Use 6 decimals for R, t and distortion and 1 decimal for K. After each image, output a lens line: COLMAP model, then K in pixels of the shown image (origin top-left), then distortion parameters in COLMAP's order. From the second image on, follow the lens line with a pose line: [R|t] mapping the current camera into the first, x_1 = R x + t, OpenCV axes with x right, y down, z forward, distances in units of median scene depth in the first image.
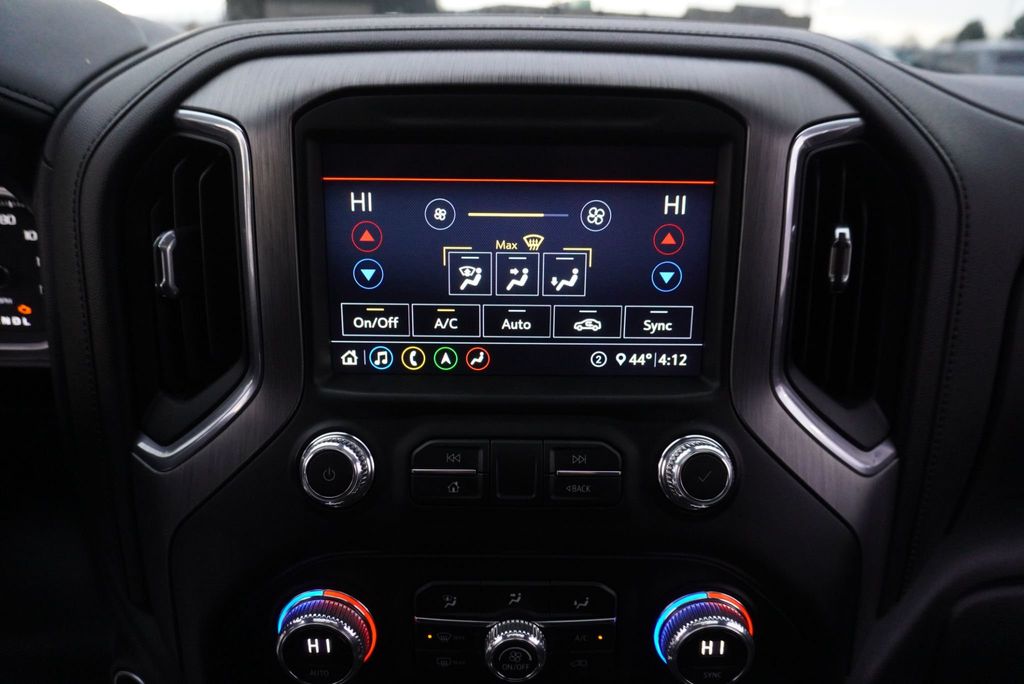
lens RADIAL K [[682.3, 0, 512.0], [0, 682.3, 342.0], [0, 0, 1]] dist [-0.022733, 0.007260]
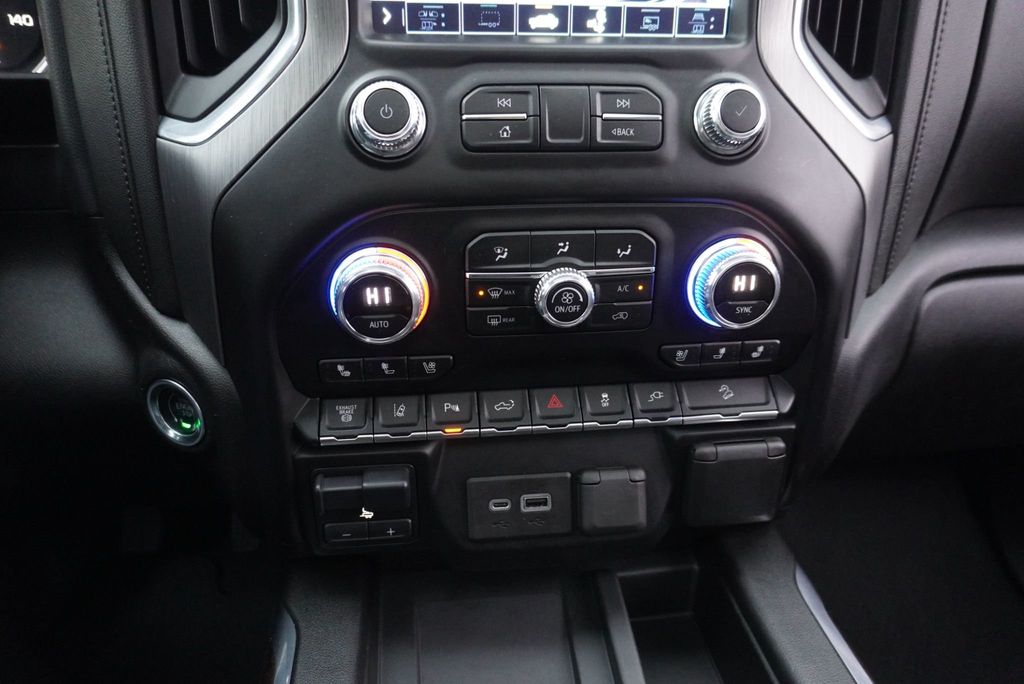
lens RADIAL K [[700.6, 0, 512.0], [0, 700.6, 342.0], [0, 0, 1]] dist [-0.054497, 0.037710]
pose [[0.991758, -0.046388, 0.119430, -0.208472], [0.034081, 0.994087, 0.103103, 0.405903], [-0.123507, -0.098183, 0.987475, -0.068819]]
